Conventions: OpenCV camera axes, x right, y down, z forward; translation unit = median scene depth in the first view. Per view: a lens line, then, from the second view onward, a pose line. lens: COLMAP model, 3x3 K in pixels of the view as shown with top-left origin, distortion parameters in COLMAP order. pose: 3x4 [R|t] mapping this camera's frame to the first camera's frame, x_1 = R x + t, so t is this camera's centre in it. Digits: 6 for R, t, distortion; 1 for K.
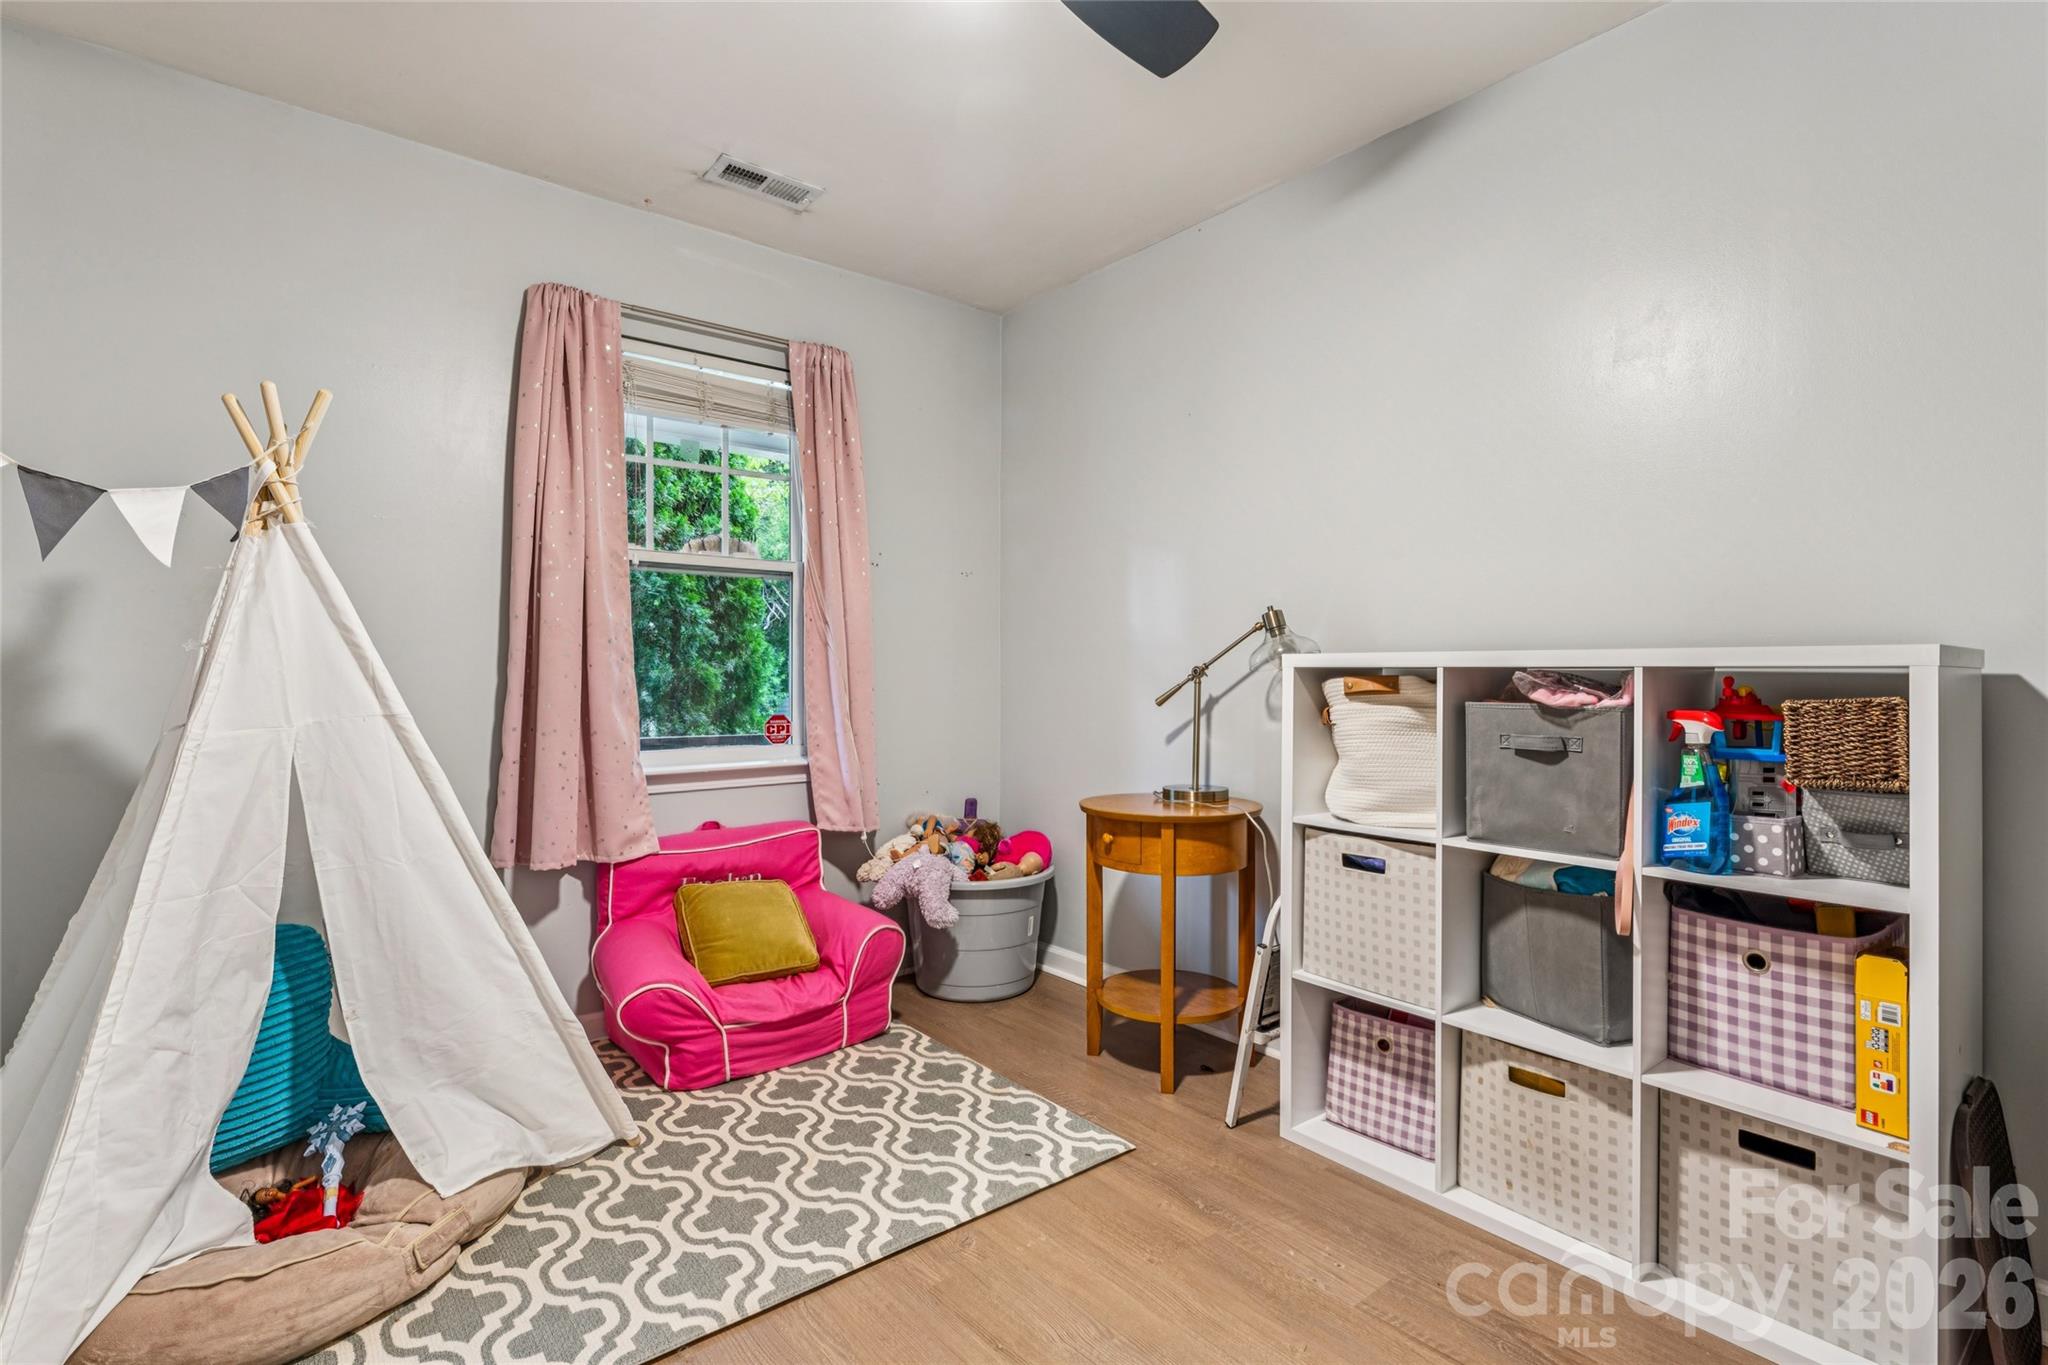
lens RADIAL K [[957.6, 0, 1028.2], [0, 957.6, 685.3], [0, 0, 1]] dist [-0.001701, 0.000062]
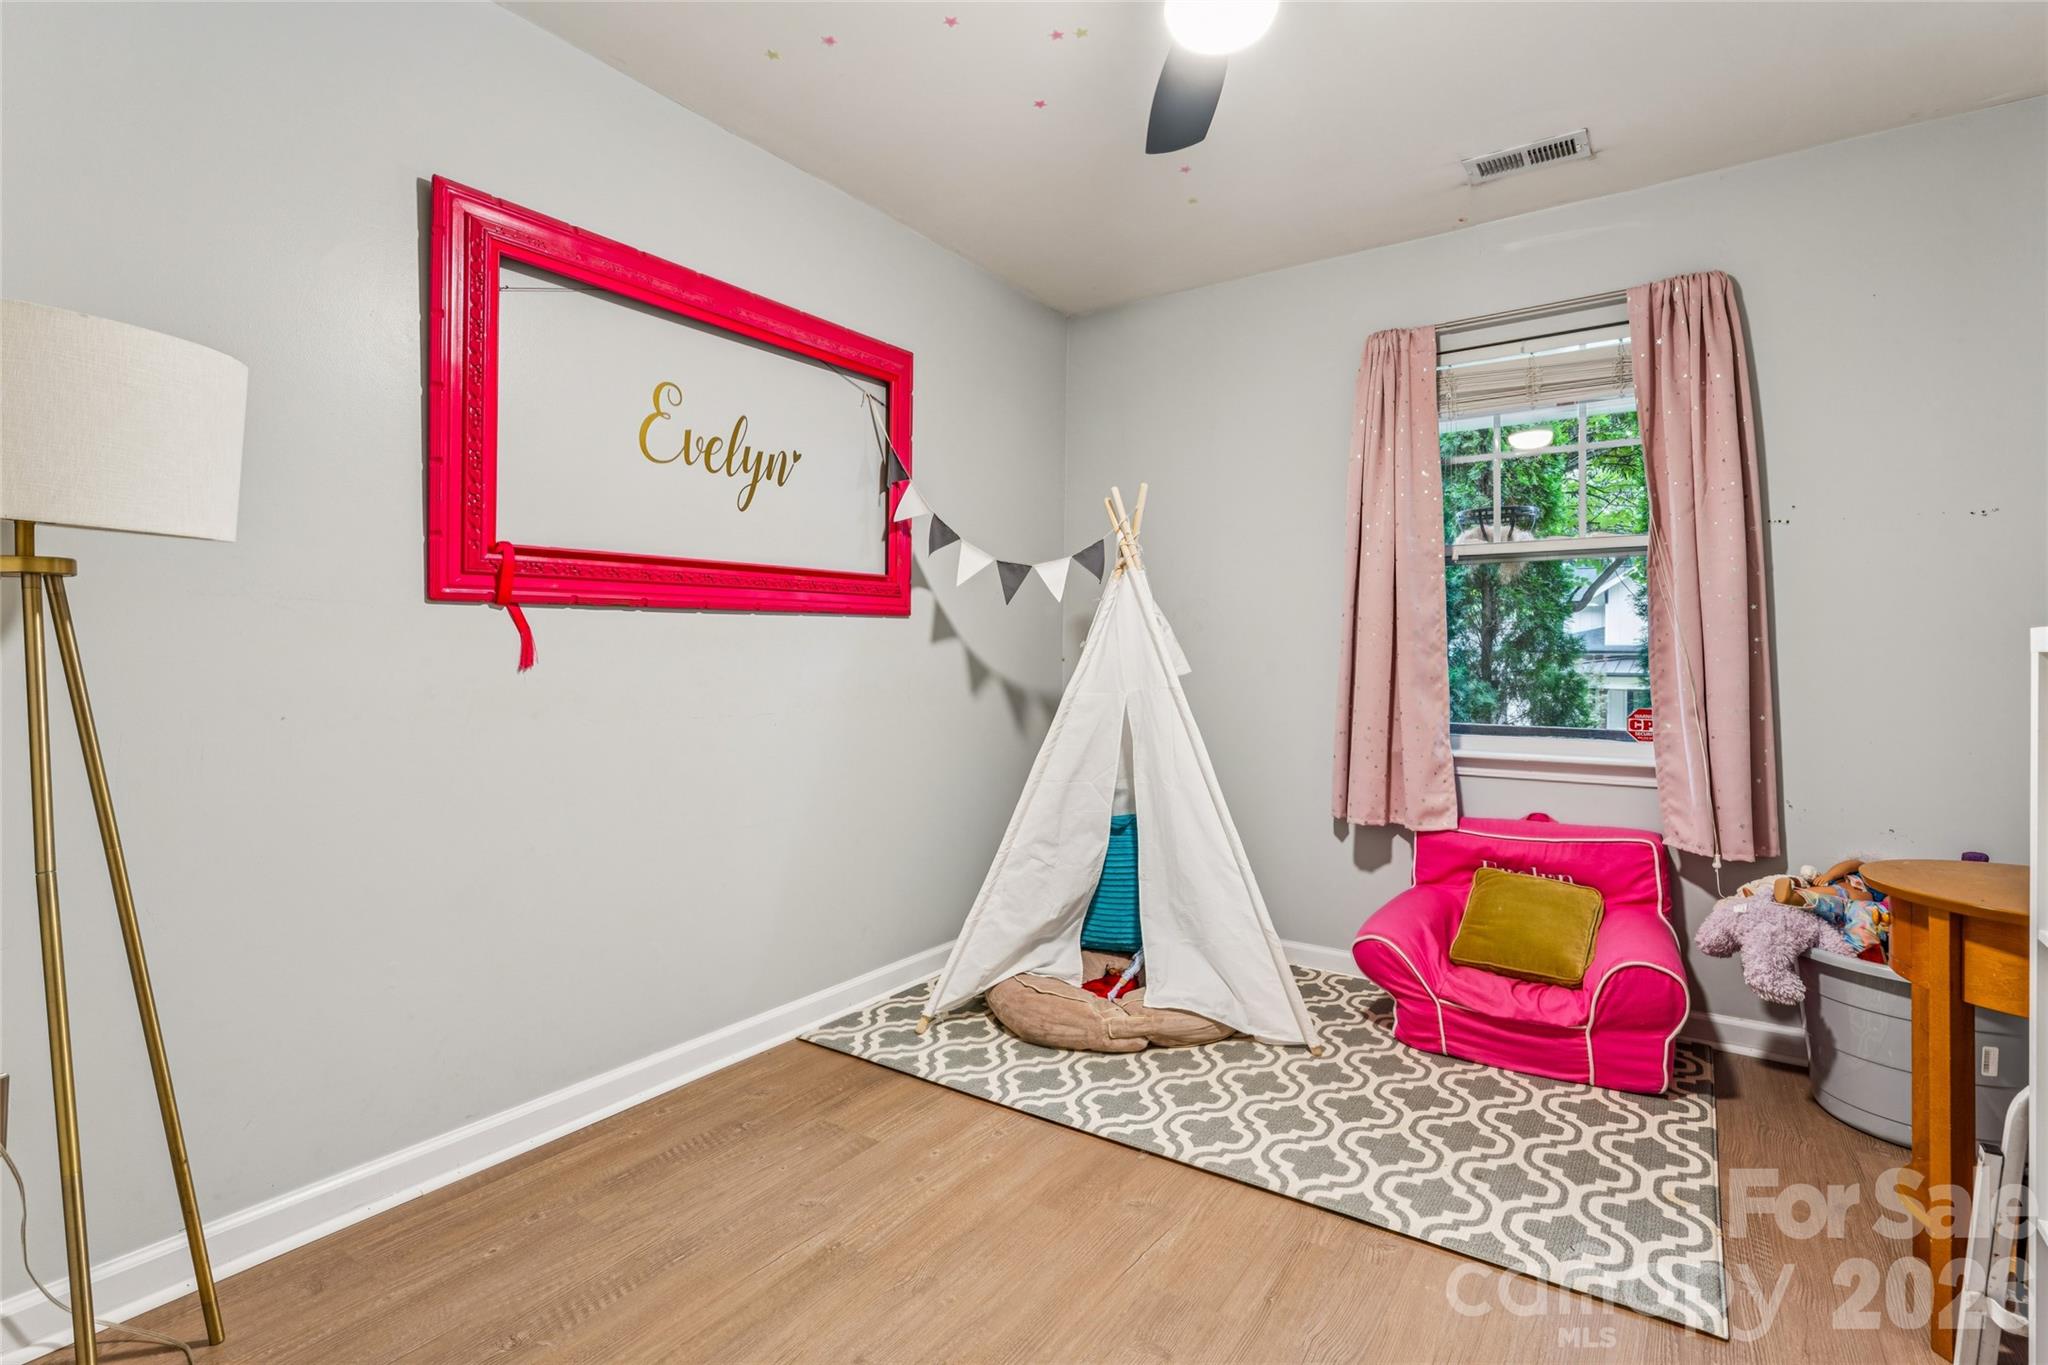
lens RADIAL K [[961.7, 0, 1027.4], [0, 961.7, 659.0], [0, 0, 1]] dist [0.003391, 0.000257]
pose [[0.292342, 0.000556, -0.956314, 0.561515], [-0.015032, 0.999879, -0.004014, -0.003779], [0.956196, 0.015549, 0.292315, 0.261173]]
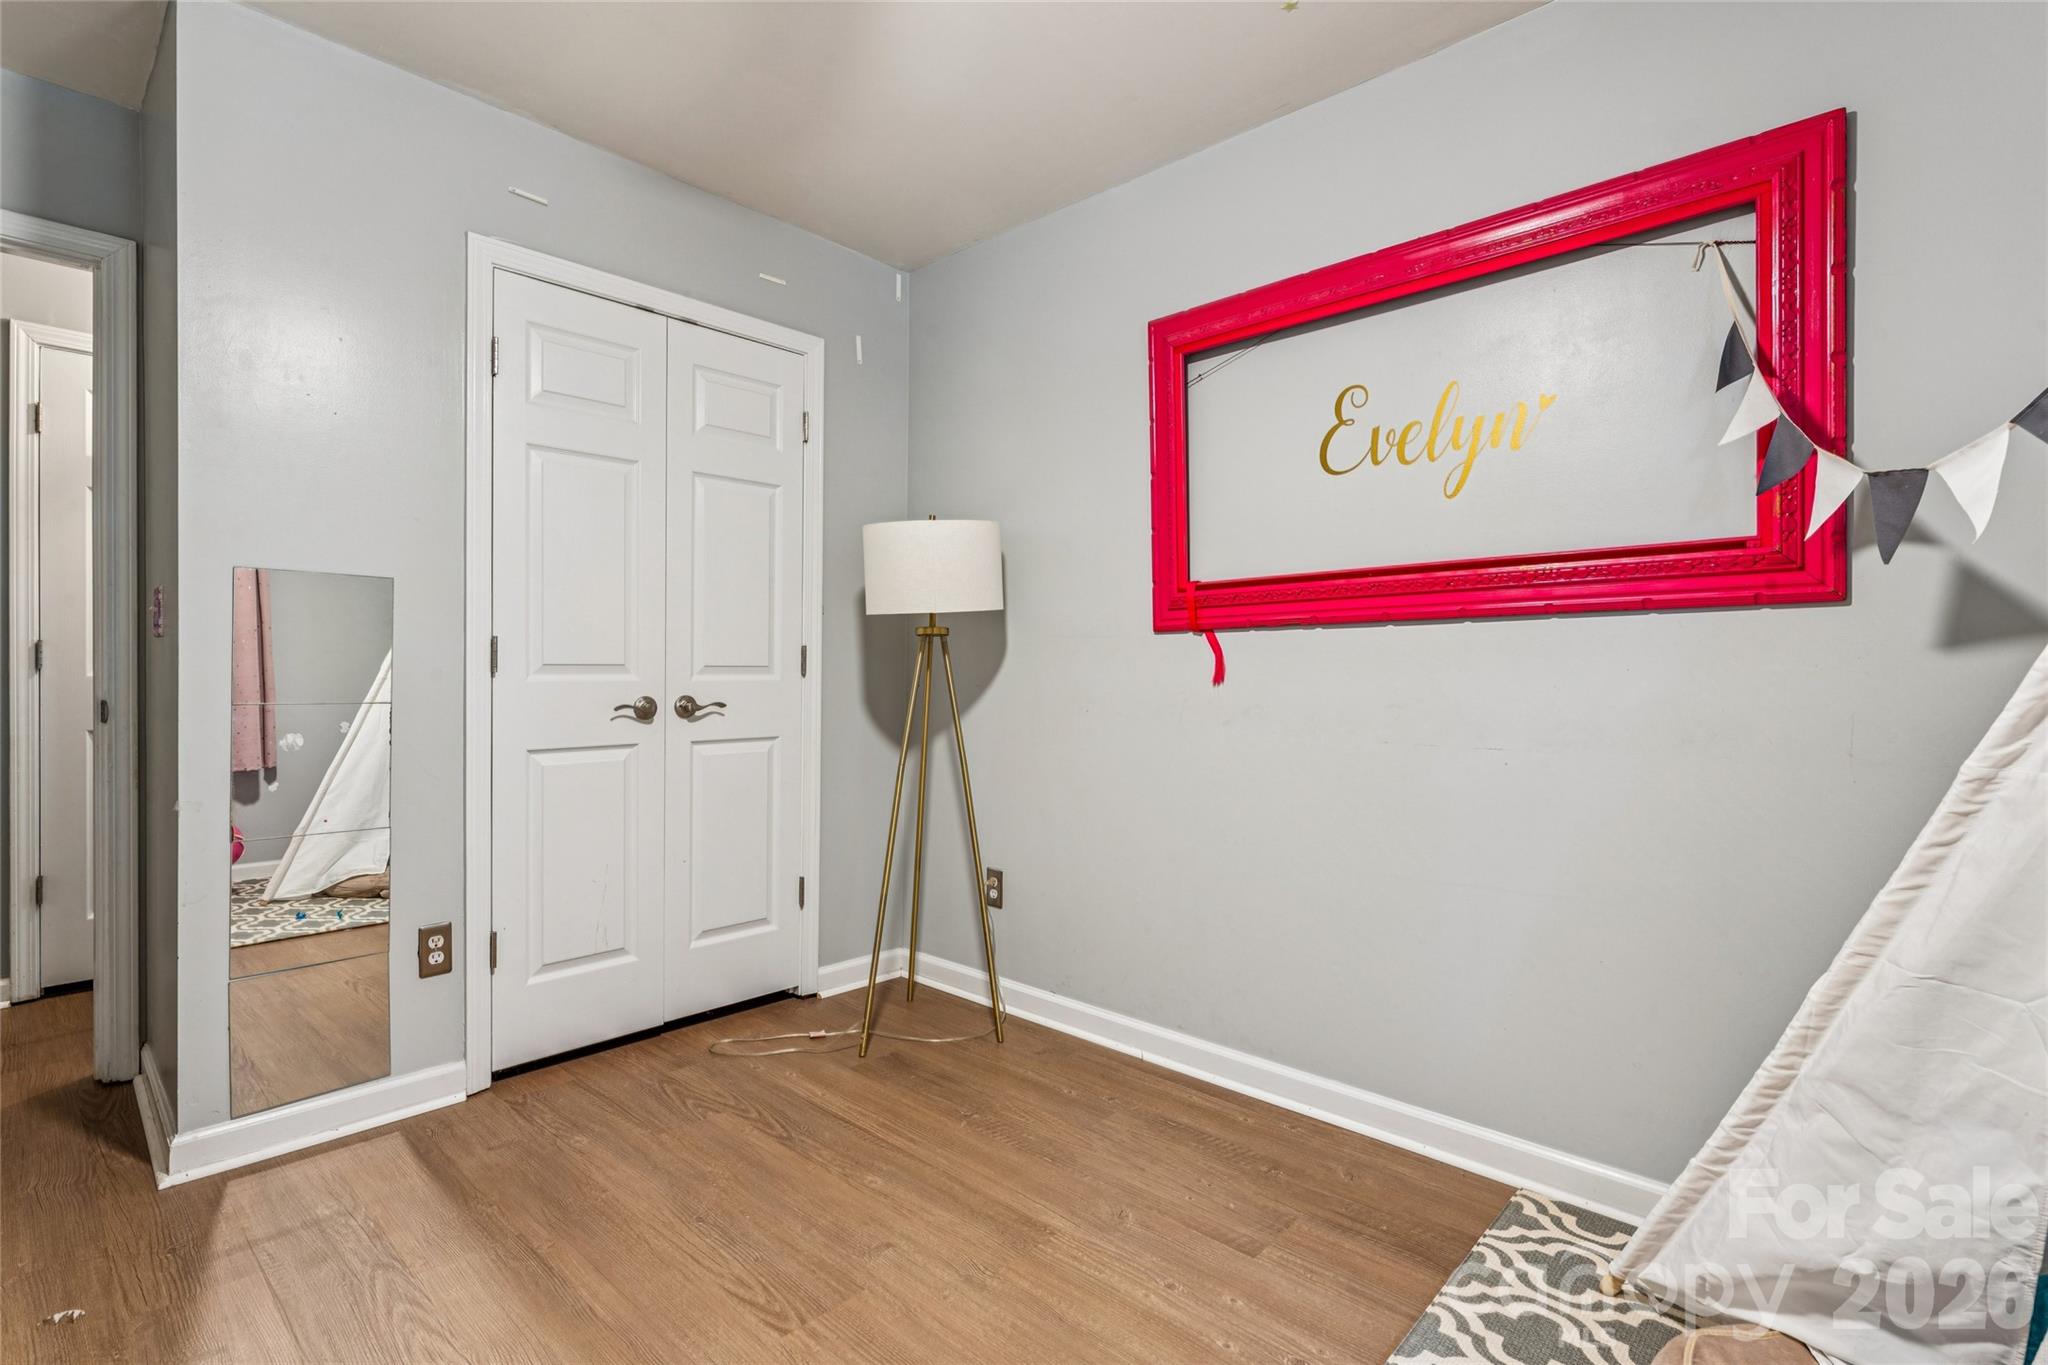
lens RADIAL K [[957.6, 0, 1028.2], [0, 957.6, 685.3], [0, 0, 1]] dist [-0.001701, 0.000062]
pose [[-0.986911, -0.008224, -0.161056, -0.023702], [-0.012590, 0.999580, 0.026106, -0.014484], [0.160773, 0.027792, -0.986600, 1.063475]]
